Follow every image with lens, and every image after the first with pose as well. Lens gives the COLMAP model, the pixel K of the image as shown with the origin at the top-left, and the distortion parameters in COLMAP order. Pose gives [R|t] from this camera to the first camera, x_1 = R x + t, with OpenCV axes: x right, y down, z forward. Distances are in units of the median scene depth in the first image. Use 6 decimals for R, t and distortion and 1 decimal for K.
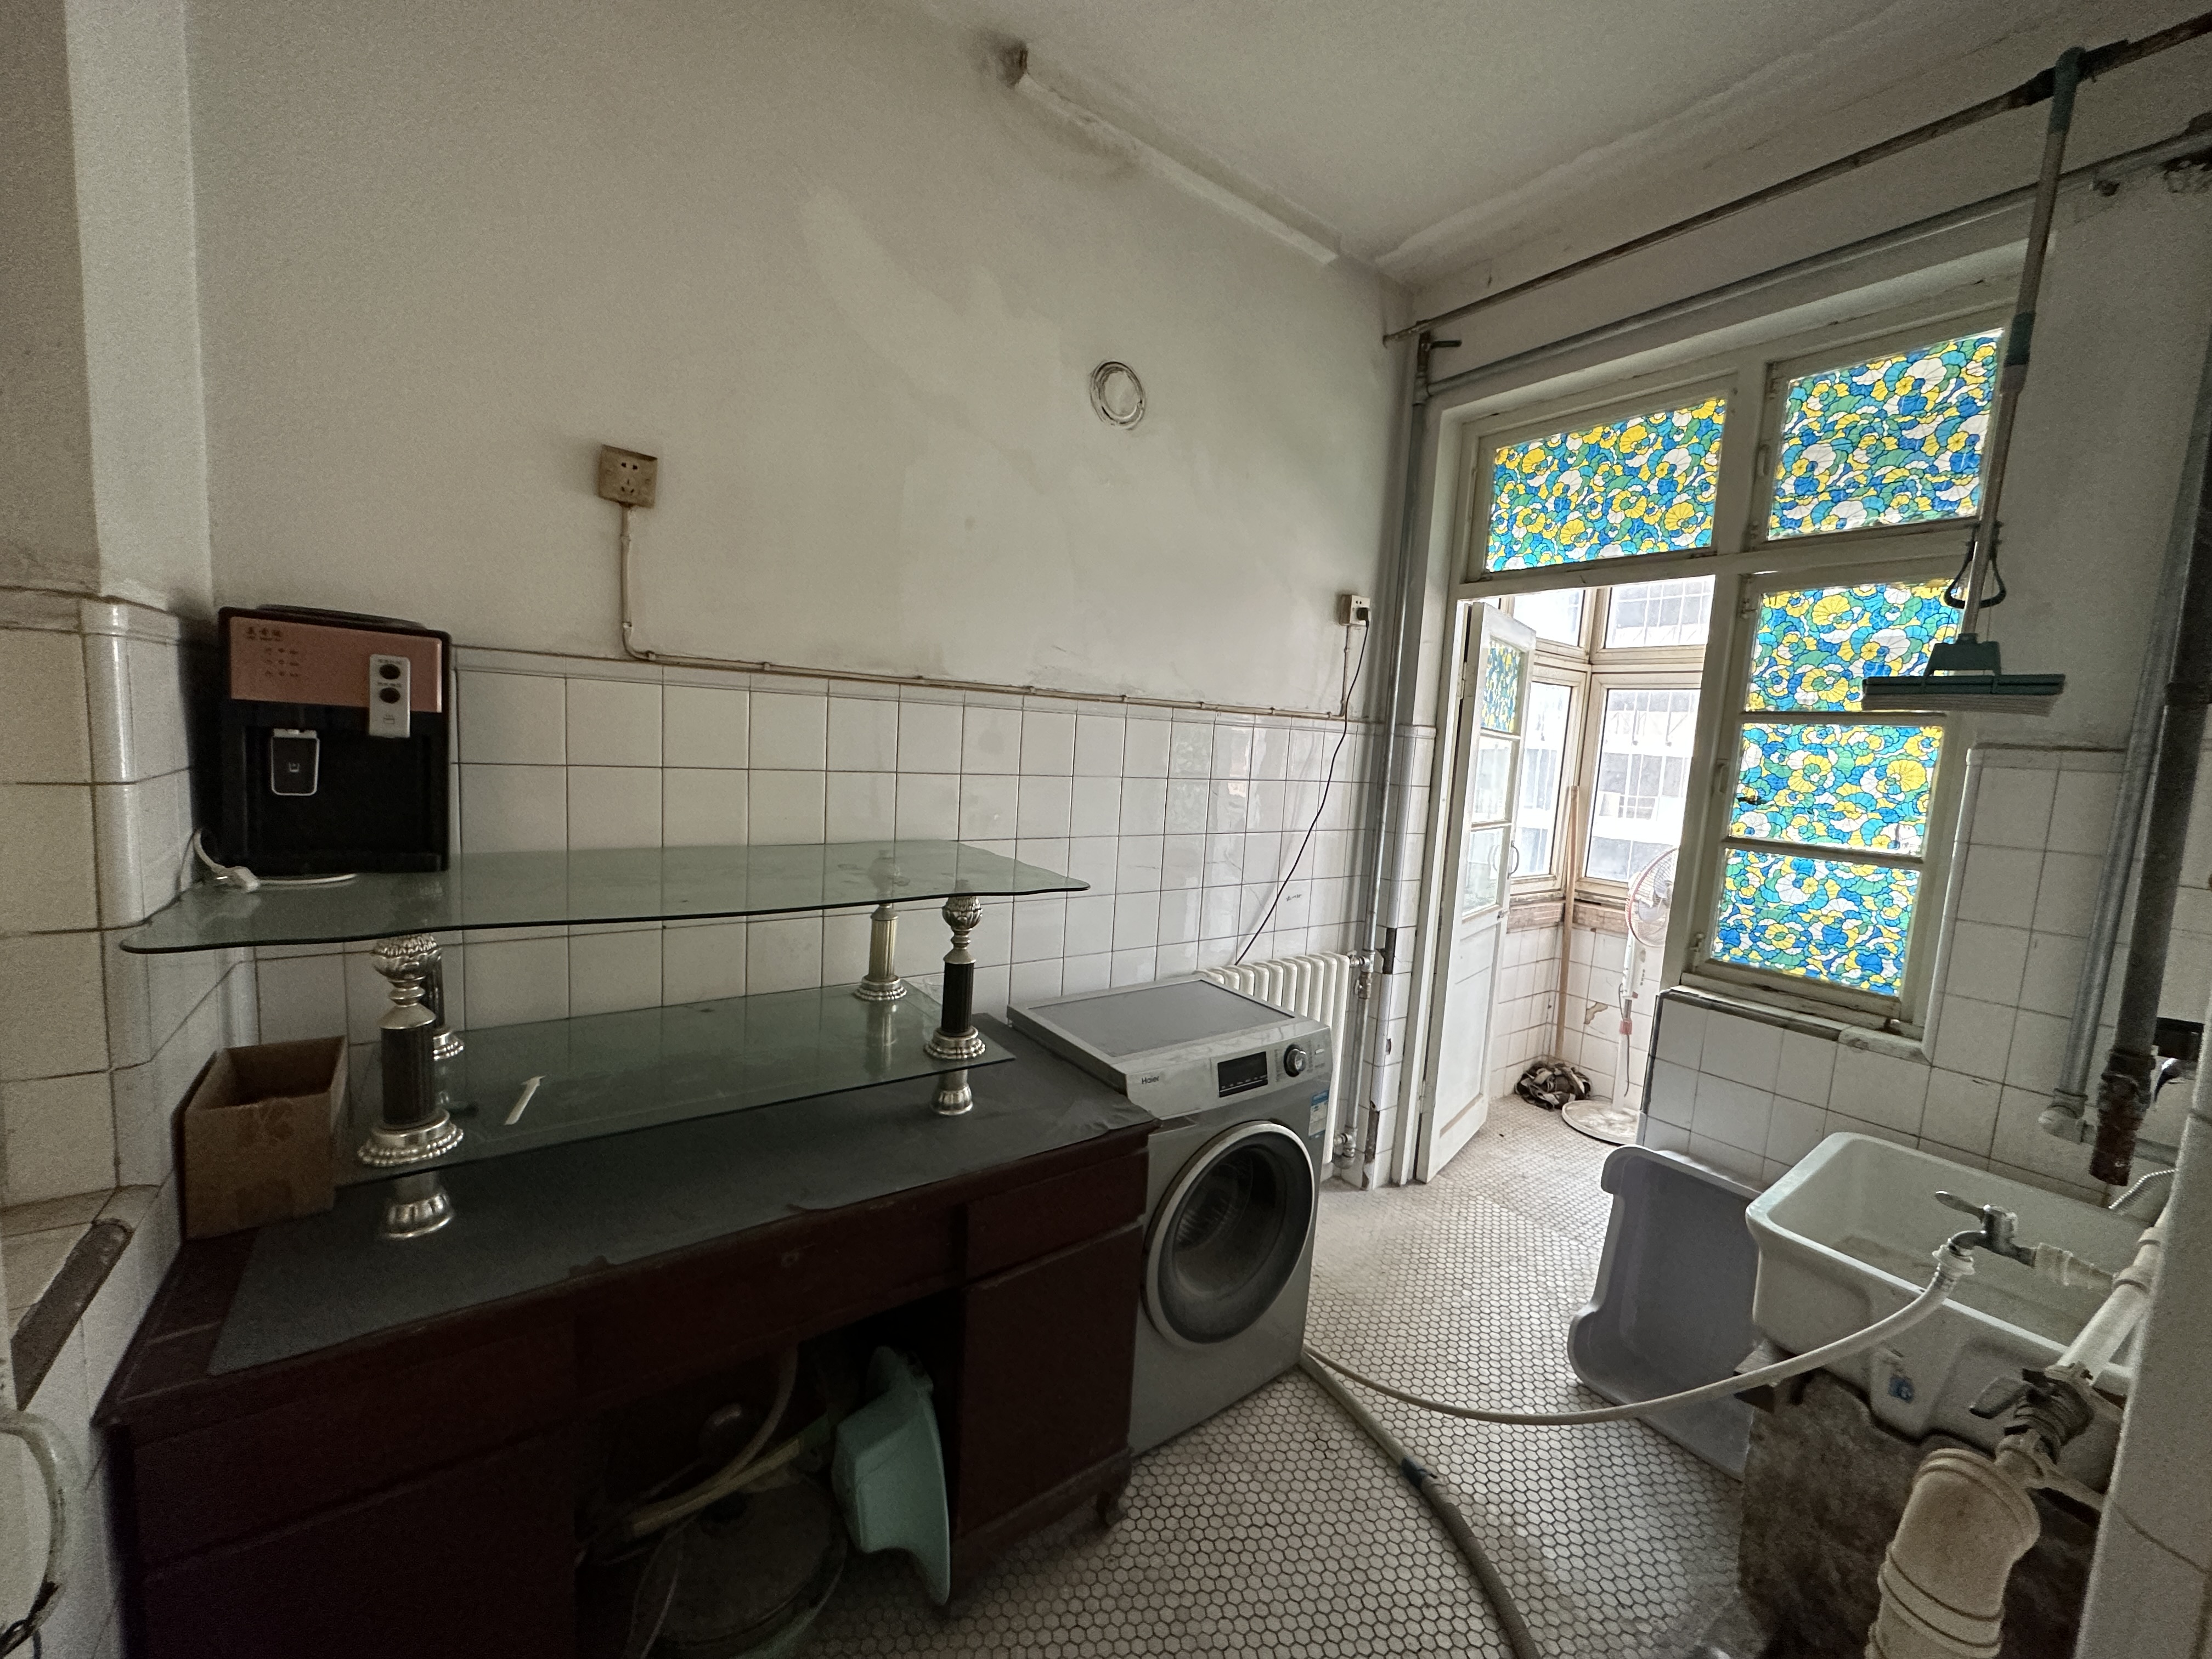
lens RADIAL K [[875.3, 0, 1113.0], [0, 875.3, 828.5], [0, 0, 1]] dist [-0.000562, -0.000143]
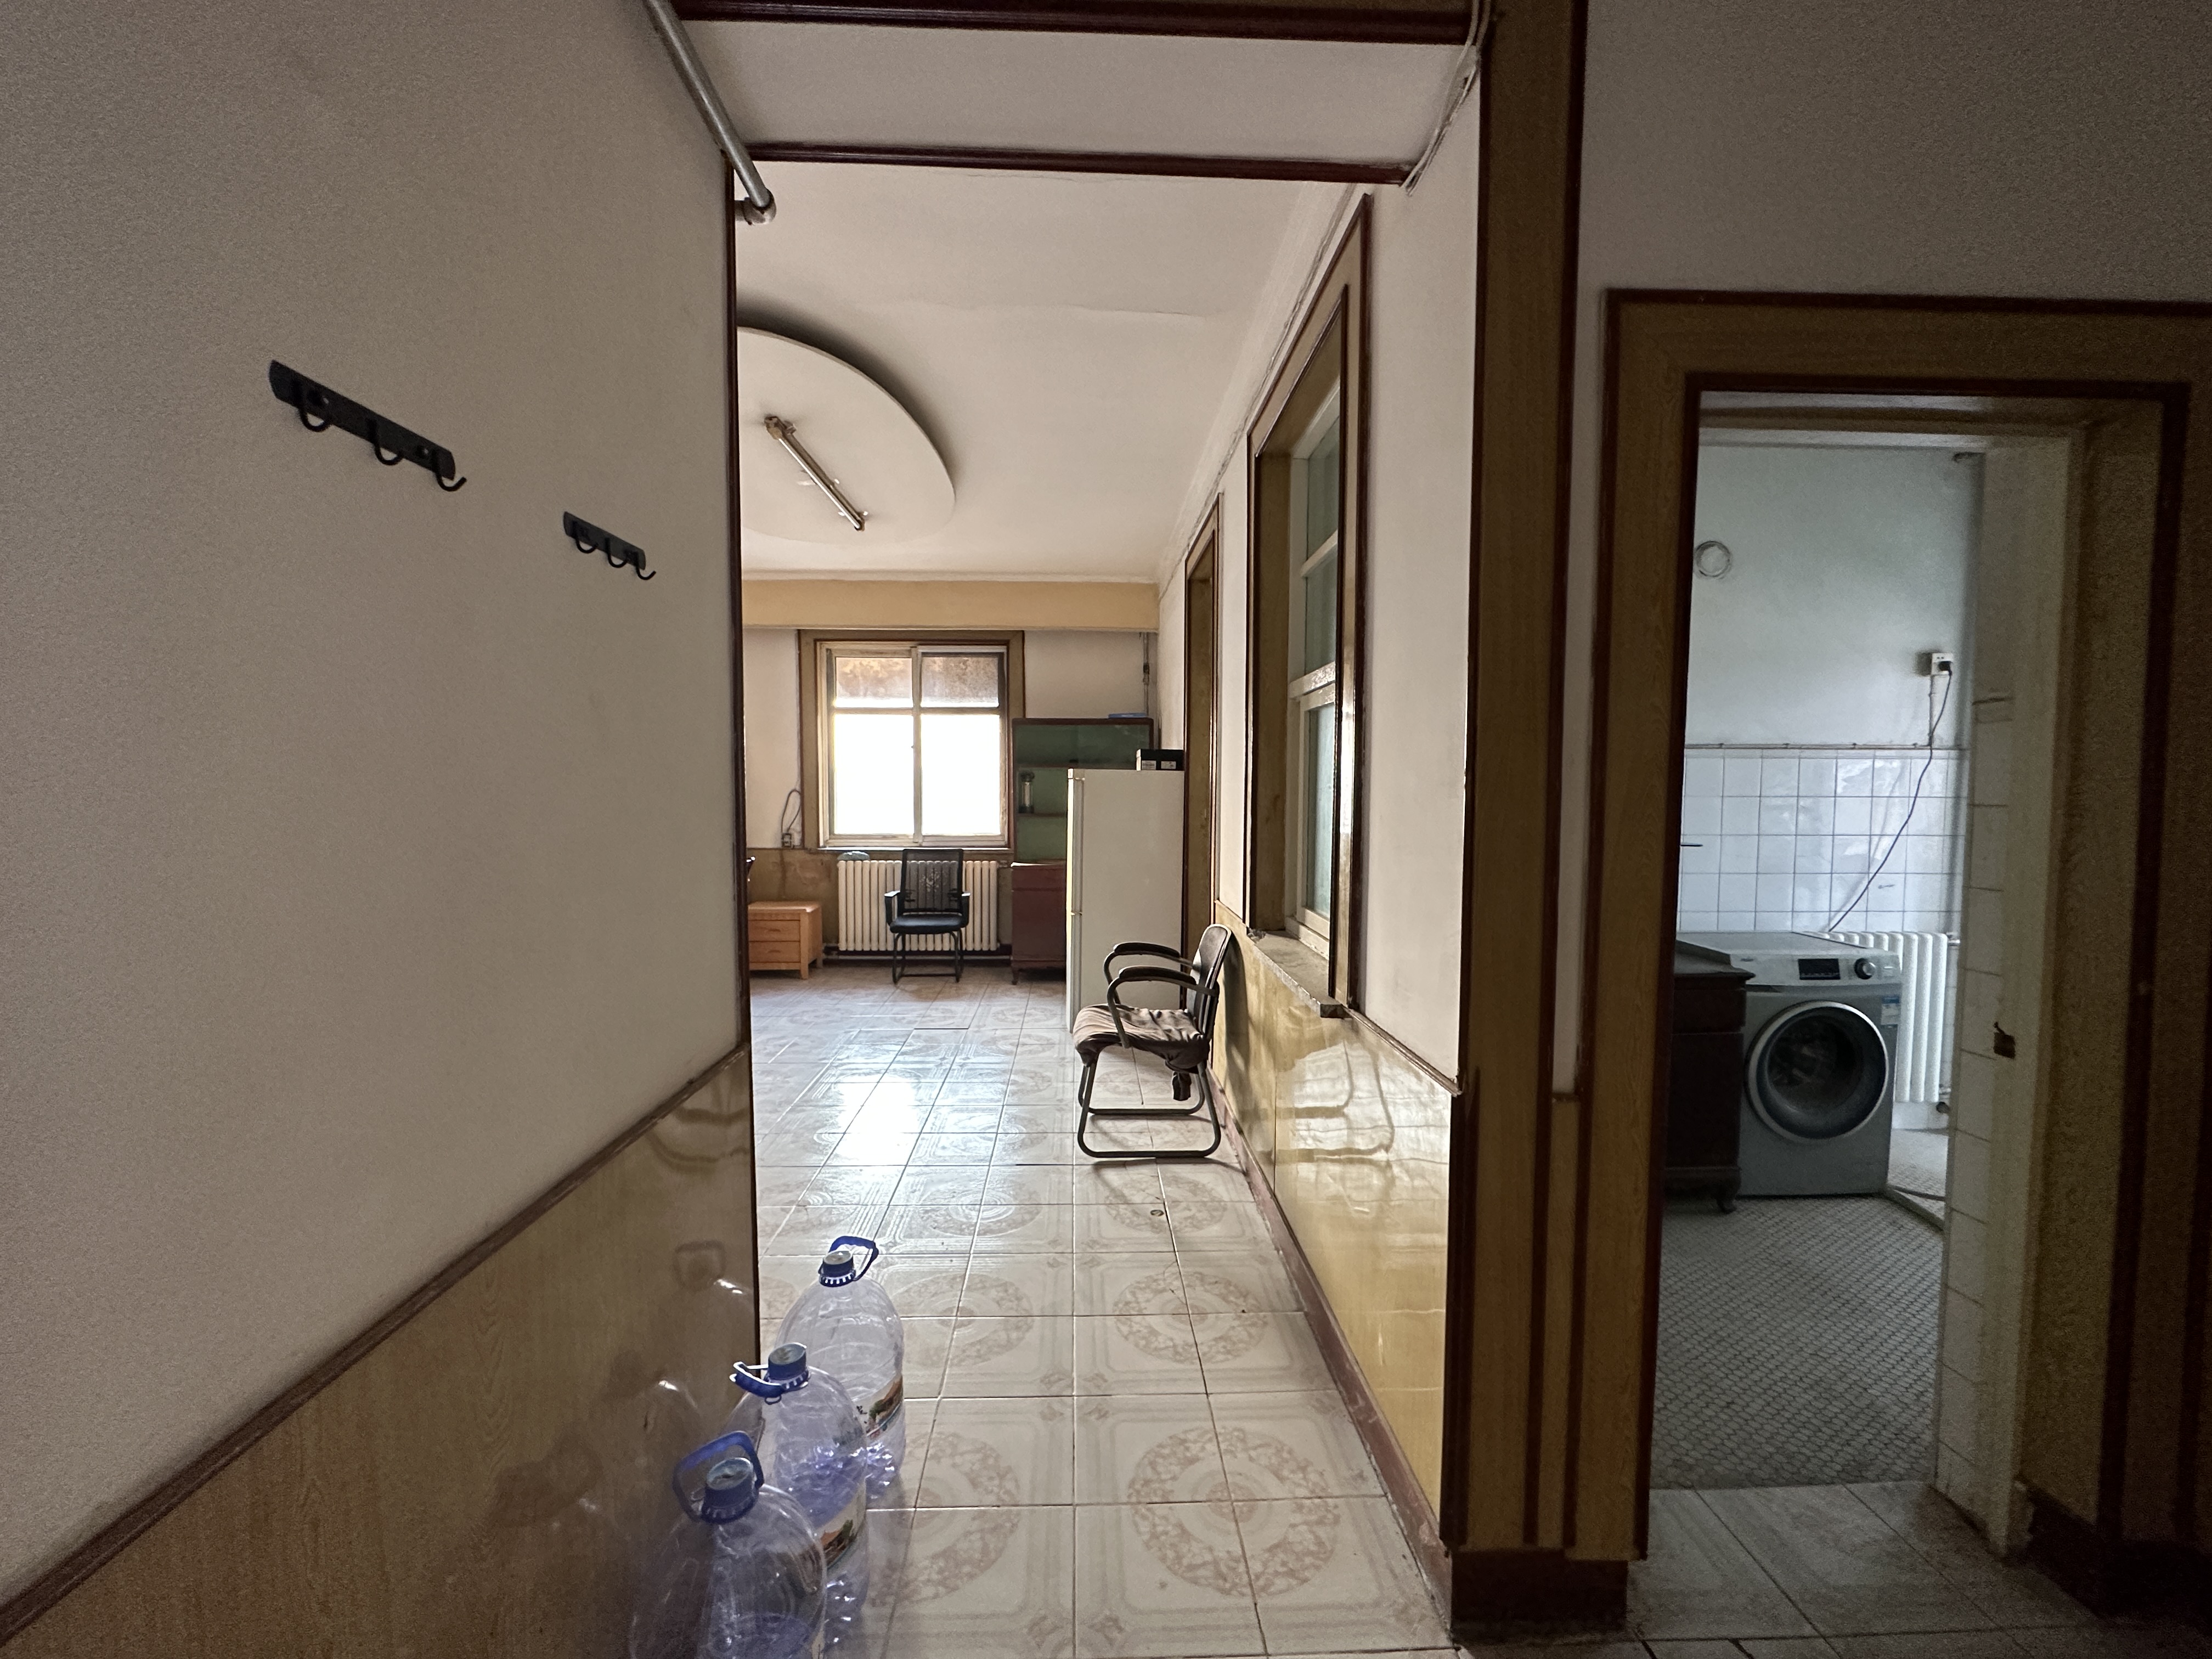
lens RADIAL K [[875.3, 0, 1109.3], [0, 875.3, 833.4], [0, 0, 1]] dist [-0.000562, -0.000143]
pose [[0.823563, -0.025090, -0.566670, -0.006687], [-0.019408, 0.997190, -0.072358, 0.137523], [0.566893, 0.070590, 0.820762, -0.860392]]
